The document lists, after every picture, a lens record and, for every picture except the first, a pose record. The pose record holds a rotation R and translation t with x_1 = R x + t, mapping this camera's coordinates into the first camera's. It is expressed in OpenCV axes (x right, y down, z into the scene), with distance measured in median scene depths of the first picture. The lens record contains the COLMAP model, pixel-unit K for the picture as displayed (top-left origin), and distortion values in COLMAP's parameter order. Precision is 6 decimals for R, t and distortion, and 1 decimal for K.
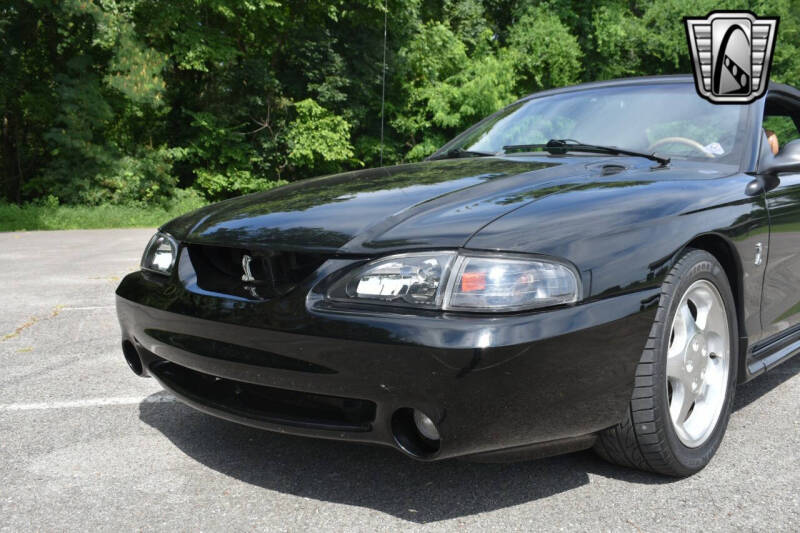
lens RADIAL K [[771.6, 0, 400.7], [0, 771.6, 247.9], [0, 0, 1]] dist [-0.043880, 0.012992]
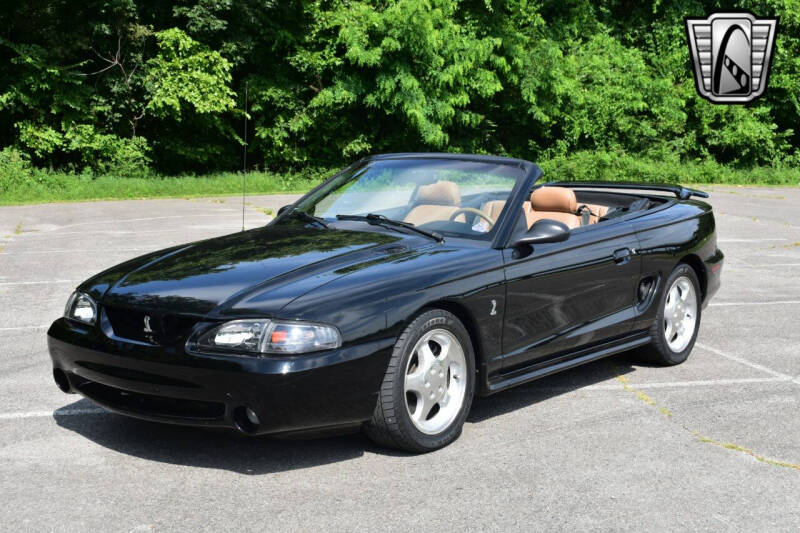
lens RADIAL K [[1165.5, 0, 398.1], [0, 1165.5, 256.6], [0, 0, 1]] dist [-0.026933, -0.007110]
pose [[0.997372, 0.001294, 0.072440, 0.012461], [-0.003990, 0.999304, 0.037084, -0.017618], [-0.072342, -0.037275, 0.996683, -0.123673]]
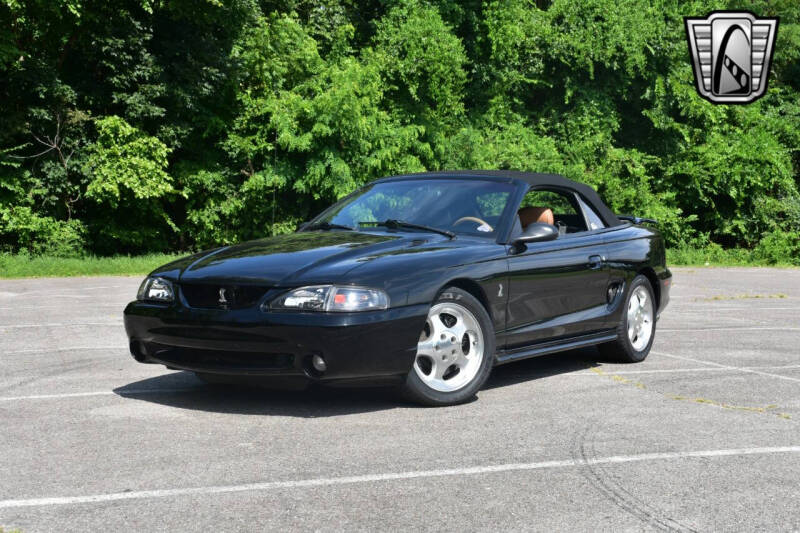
lens RADIAL K [[1168.7, 0, 400.0], [0, 1168.7, 266.5], [0, 0, 1]] dist [-0.050813, 0.048707]
pose [[0.987850, -0.000444, 0.155410, -0.018422], [0.006900, 0.999135, -0.041000, 0.006441], [-0.155258, 0.041574, 0.986999, -0.164265]]
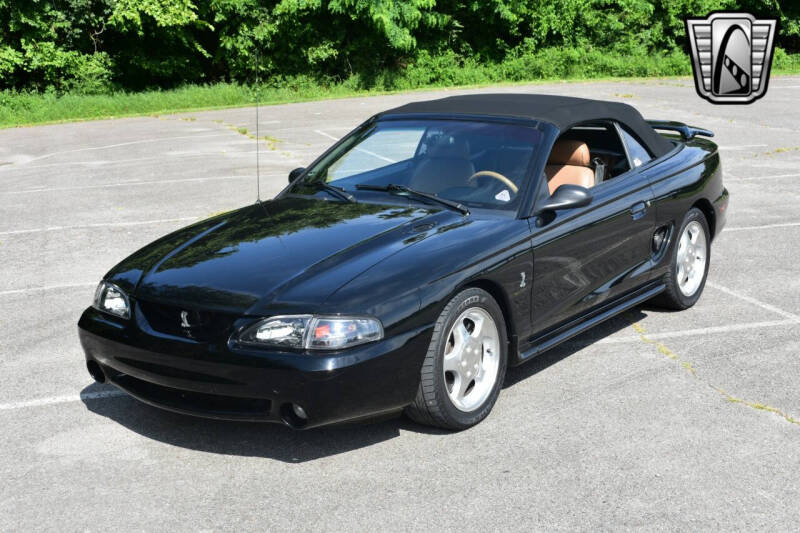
lens RADIAL K [[1167.5, 0, 394.6], [0, 1167.5, 252.3], [0, 0, 1]] dist [-0.010853, -0.056060]
pose [[0.993839, -0.046247, 0.100724, -0.000308], [0.033233, 0.991314, 0.127245, -0.034598], [-0.105734, -0.123114, 0.986744, -0.121356]]
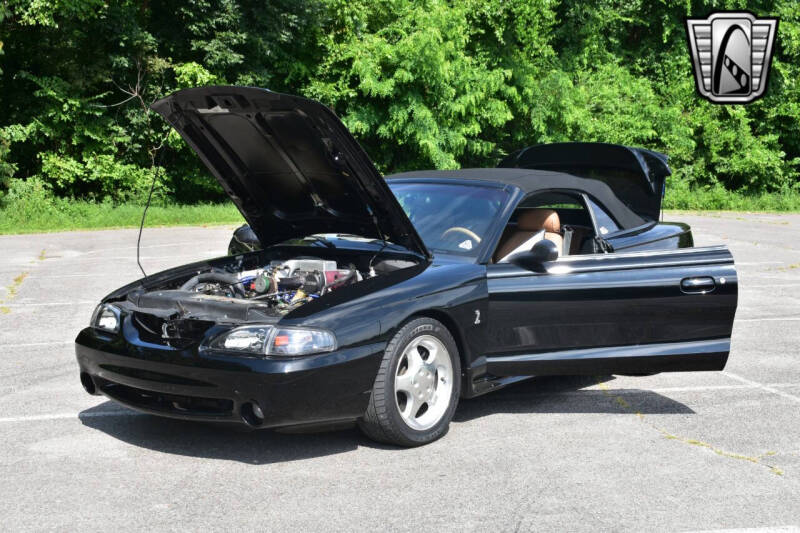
lens RADIAL K [[1164.0, 0, 400.0], [0, 1164.0, 266.5], [0, 0, 1]] dist [-0.017287, -0.043363]
pose [[0.998287, -0.000786, 0.058510, 0.016171], [-0.000414, 0.999790, 0.020495, -0.015298], [-0.058513, -0.020484, 0.998076, -0.148009]]
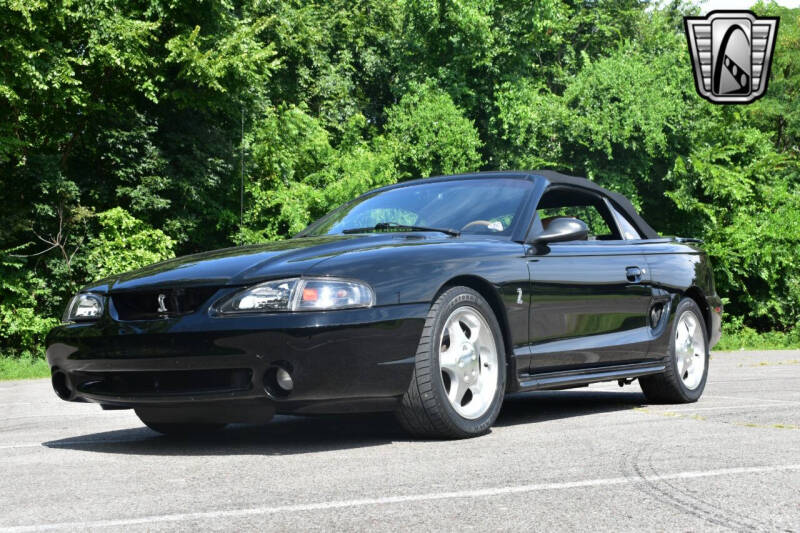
lens RADIAL K [[1165.5, 0, 398.1], [0, 1165.5, 256.6], [0, 0, 1]] dist [-0.026933, -0.007110]
pose [[0.990789, -0.020302, 0.133888, -0.003910], [0.039922, 0.988547, -0.145534, 0.024266], [-0.129400, 0.149539, 0.980252, -0.109756]]
